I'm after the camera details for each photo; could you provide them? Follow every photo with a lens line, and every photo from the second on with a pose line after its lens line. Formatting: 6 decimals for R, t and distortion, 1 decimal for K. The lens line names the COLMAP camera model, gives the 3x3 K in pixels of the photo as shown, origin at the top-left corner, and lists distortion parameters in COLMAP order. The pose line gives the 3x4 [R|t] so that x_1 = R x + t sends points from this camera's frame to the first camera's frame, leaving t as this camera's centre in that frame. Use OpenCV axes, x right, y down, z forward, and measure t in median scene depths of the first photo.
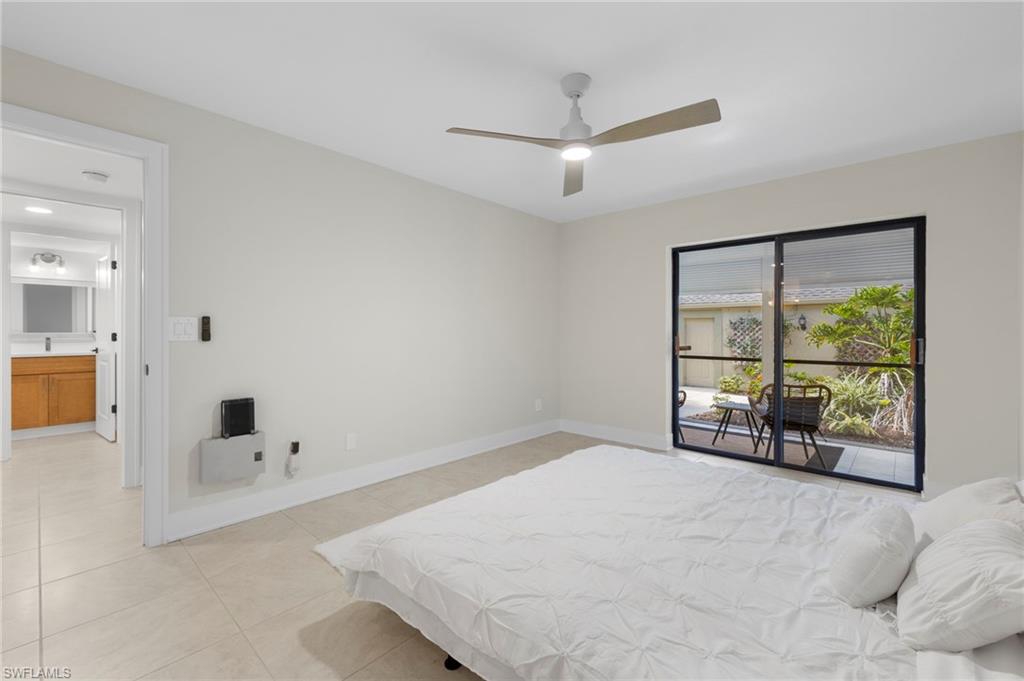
lens RADIAL K [[418.1, 0, 508.8], [0, 418.1, 331.4], [0, 0, 1]] dist [0.003432, 0.000563]
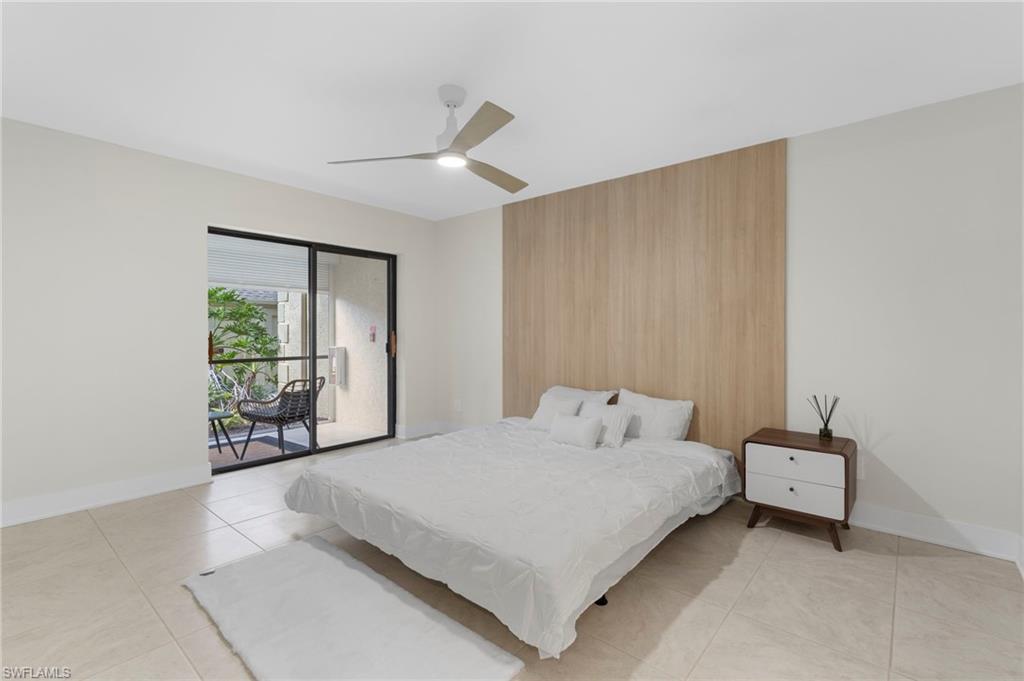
lens RADIAL K [[471.7, 0, 516.9], [0, 471.7, 328.5], [0, 0, 1]] dist [0.000183, -0.000229]
pose [[-0.048987, 0.002352, 0.998797, -0.604926], [-0.001454, 0.999996, -0.002427, -0.003513], [-0.998798, -0.001571, -0.048983, 0.516535]]
